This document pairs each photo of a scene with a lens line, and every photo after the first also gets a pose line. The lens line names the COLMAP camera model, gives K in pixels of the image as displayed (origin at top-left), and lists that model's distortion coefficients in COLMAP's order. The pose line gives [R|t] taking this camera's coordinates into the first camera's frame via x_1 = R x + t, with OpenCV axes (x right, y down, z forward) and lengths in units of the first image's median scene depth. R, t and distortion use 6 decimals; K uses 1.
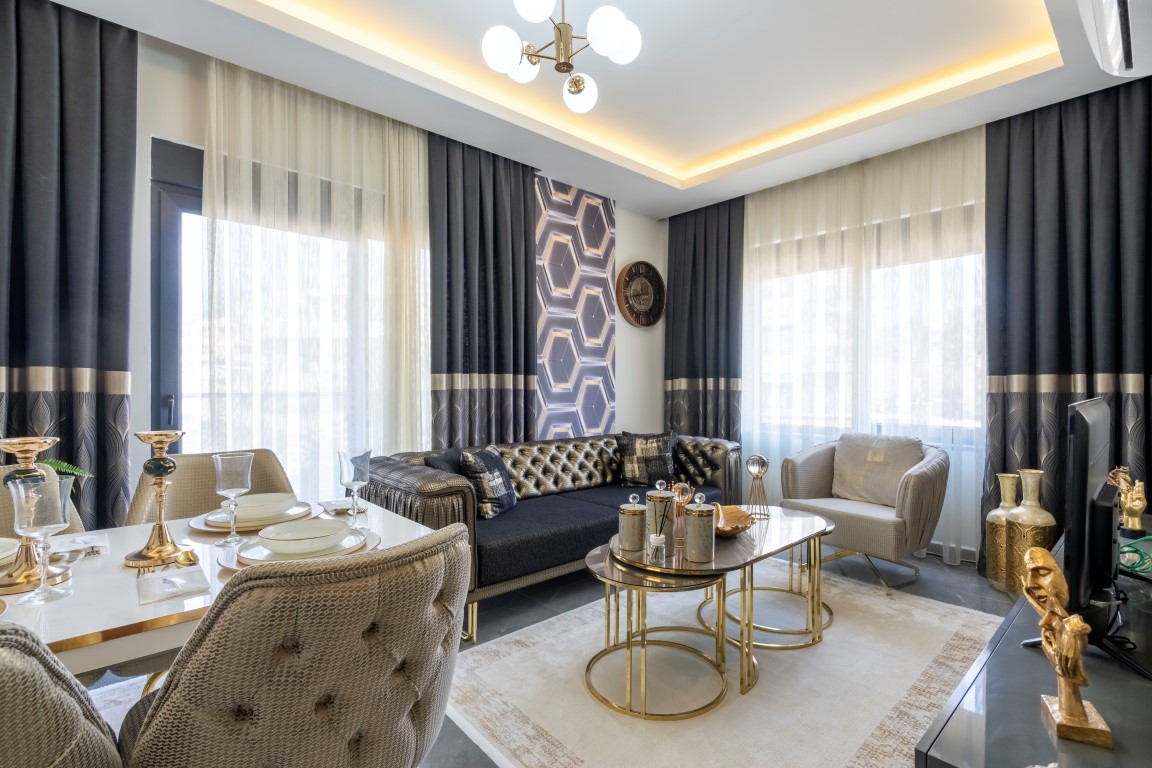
lens RADIAL K [[529.6, 0, 568.3], [0, 529.6, 392.9], [0, 0, 1]] dist [0.005001, 0.002798]
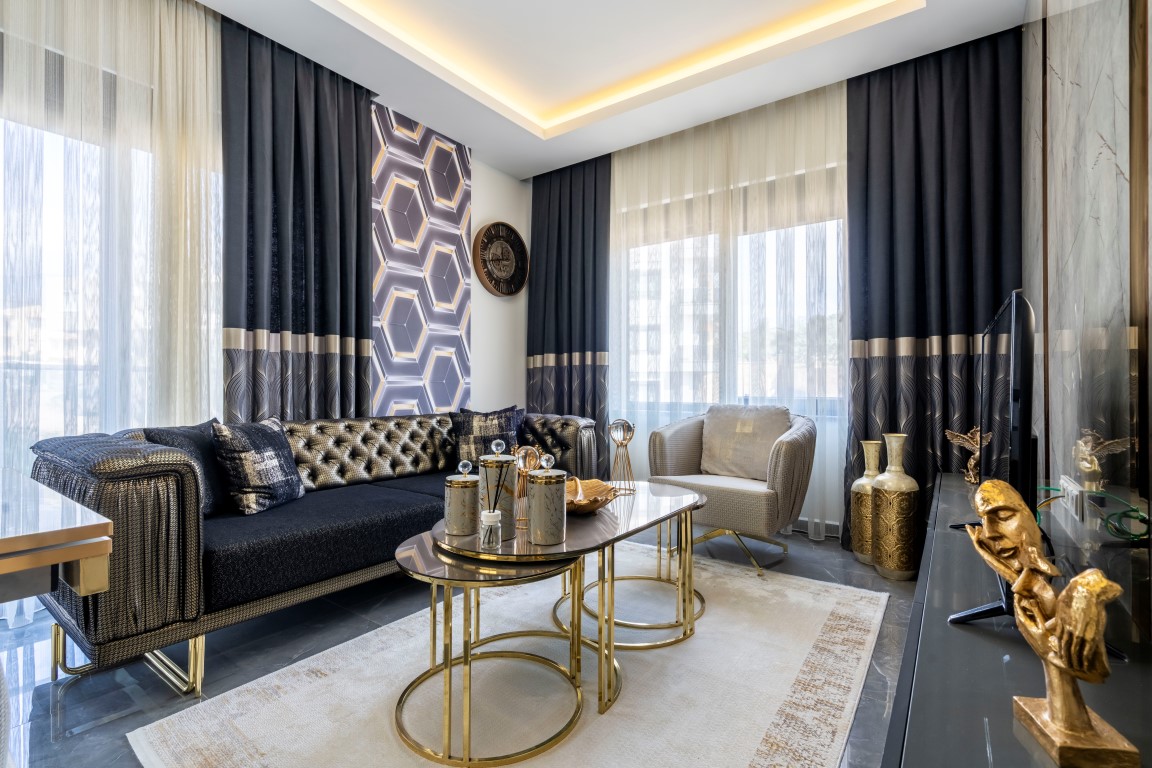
lens RADIAL K [[529.6, 0, 548.1], [0, 529.6, 387.1], [0, 0, 1]] dist [0.005001, 0.002798]
pose [[0.981401, 0.005191, 0.191897, 0.068497], [-0.002022, 0.999858, -0.016706, 0.070813], [-0.191957, 0.016007, 0.981273, 0.167211]]
